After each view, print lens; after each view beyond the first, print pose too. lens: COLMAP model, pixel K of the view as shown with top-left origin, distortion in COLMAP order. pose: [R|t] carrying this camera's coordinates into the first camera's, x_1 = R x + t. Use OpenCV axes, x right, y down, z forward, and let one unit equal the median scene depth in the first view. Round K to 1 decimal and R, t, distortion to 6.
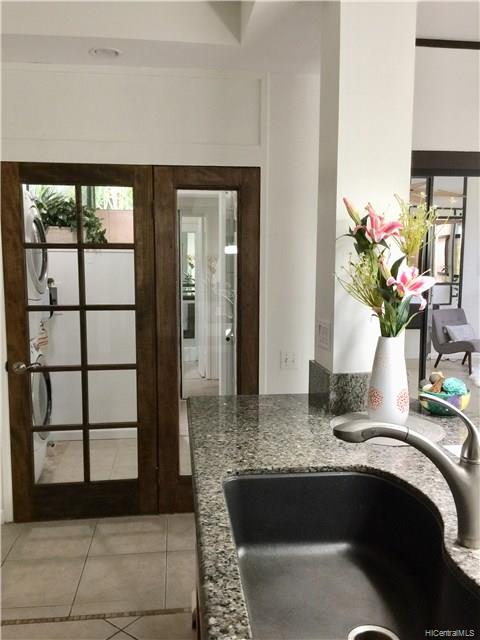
lens RADIAL K [[541.5, 0, 240.0], [0, 541.5, 320.0], [0, 0, 1]] dist [0.098859, -0.142288]
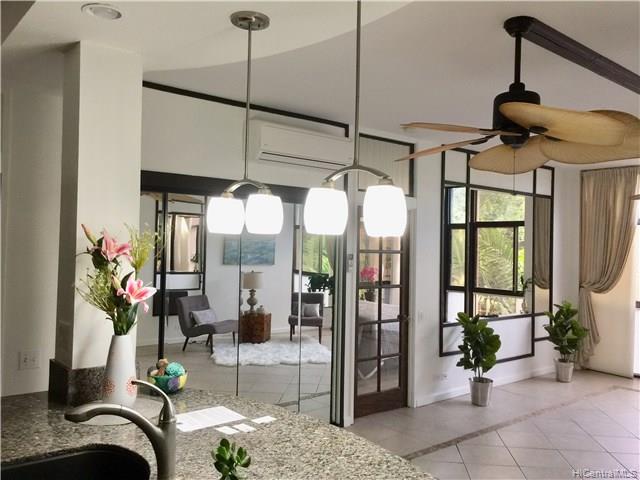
lens RADIAL K [[541.5, 0, 320.0], [0, 541.5, 240.0], [0, 0, 1]] dist [0.098859, -0.142288]
pose [[0.839831, 0.027045, 0.542174, -0.029477], [0.035226, 0.993938, -0.104145, -0.038820], [-0.541704, 0.106563, 0.833787, -0.317631]]
